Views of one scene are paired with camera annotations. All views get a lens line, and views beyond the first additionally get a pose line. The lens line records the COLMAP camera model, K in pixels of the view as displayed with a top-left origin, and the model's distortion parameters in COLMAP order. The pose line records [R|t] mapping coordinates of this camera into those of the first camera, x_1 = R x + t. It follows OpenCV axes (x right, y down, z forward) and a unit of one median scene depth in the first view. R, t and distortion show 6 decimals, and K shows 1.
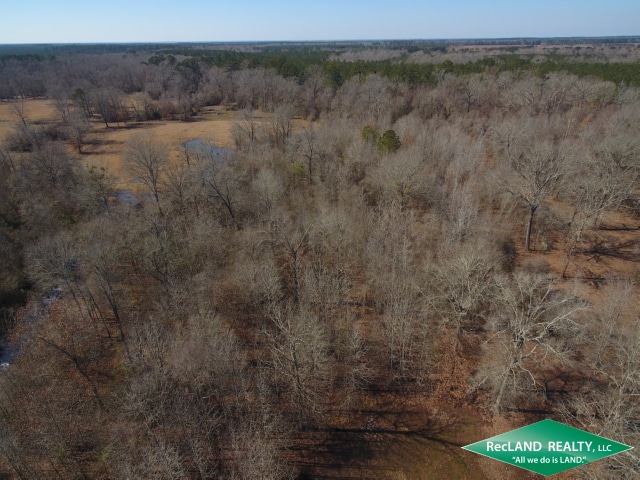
lens RADIAL K [[372.3, 0, 320.0], [0, 372.3, 240.0], [0, 0, 1]] dist [0.002835, 0.001452]
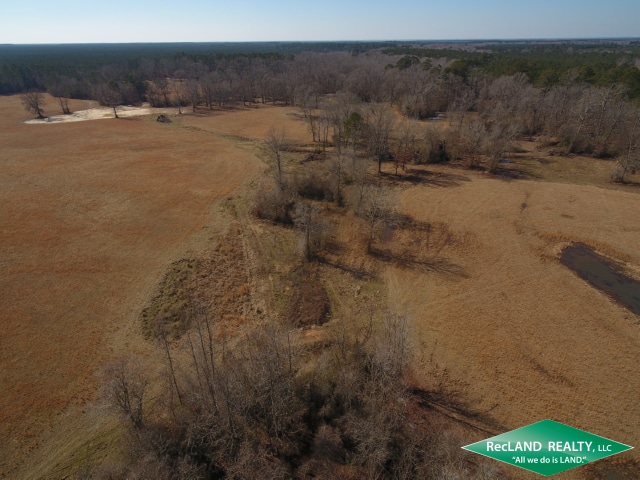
lens RADIAL K [[372.3, 0, 320.0], [0, 372.3, 240.0], [0, 0, 1]] dist [0.002835, 0.001452]
pose [[0.892648, 0.214679, -0.396348, -0.168582], [-0.213247, 0.975805, 0.048266, -0.087812], [0.397120, 0.041436, 0.916831, 0.165241]]
